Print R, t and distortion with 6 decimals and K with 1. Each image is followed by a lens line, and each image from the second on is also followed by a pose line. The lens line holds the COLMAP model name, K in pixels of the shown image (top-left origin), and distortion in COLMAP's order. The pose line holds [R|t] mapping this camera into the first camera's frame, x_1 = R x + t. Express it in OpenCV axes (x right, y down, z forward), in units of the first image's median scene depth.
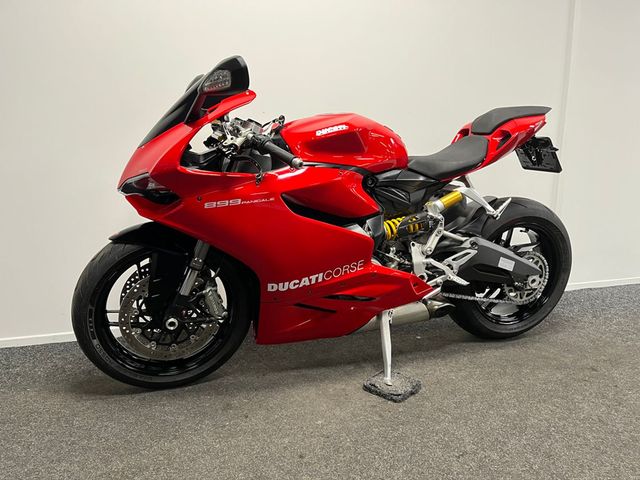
lens RADIAL K [[483.6, 0, 320.0], [0, 483.6, 240.0], [0, 0, 1]] dist [0.085087, -0.110845]
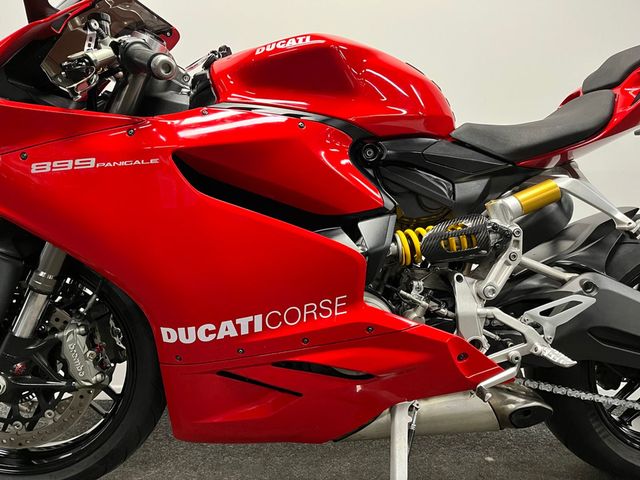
lens RADIAL K [[483.6, 0, 320.0], [0, 483.6, 240.0], [0, 0, 1]] dist [0.085087, -0.110845]
pose [[0.970555, 0.030299, -0.238967, 0.170245], [-0.065577, 0.987822, -0.141092, 0.052626], [0.231782, 0.152609, 0.960723, 0.449907]]
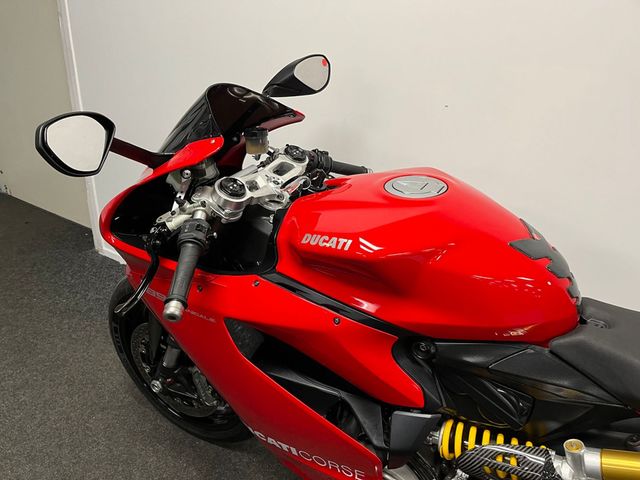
lens RADIAL K [[483.6, 0, 320.0], [0, 483.6, 240.0], [0, 0, 1]] dist [0.085087, -0.110845]
pose [[0.667059, 0.357494, -0.653629, 0.293889], [-0.198976, 0.930968, 0.306116, -0.323517], [0.717942, -0.074141, 0.692143, 0.563161]]
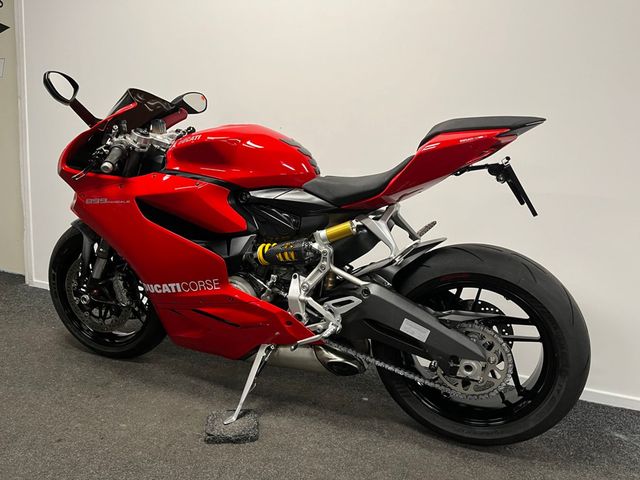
lens RADIAL K [[483.6, 0, 320.0], [0, 483.6, 240.0], [0, 0, 1]] dist [0.085087, -0.110845]
pose [[0.774726, 0.143084, -0.615895, 0.742690], [-0.171435, 0.985107, 0.013214, -0.072760], [0.608613, 0.095348, 0.787718, 0.347358]]
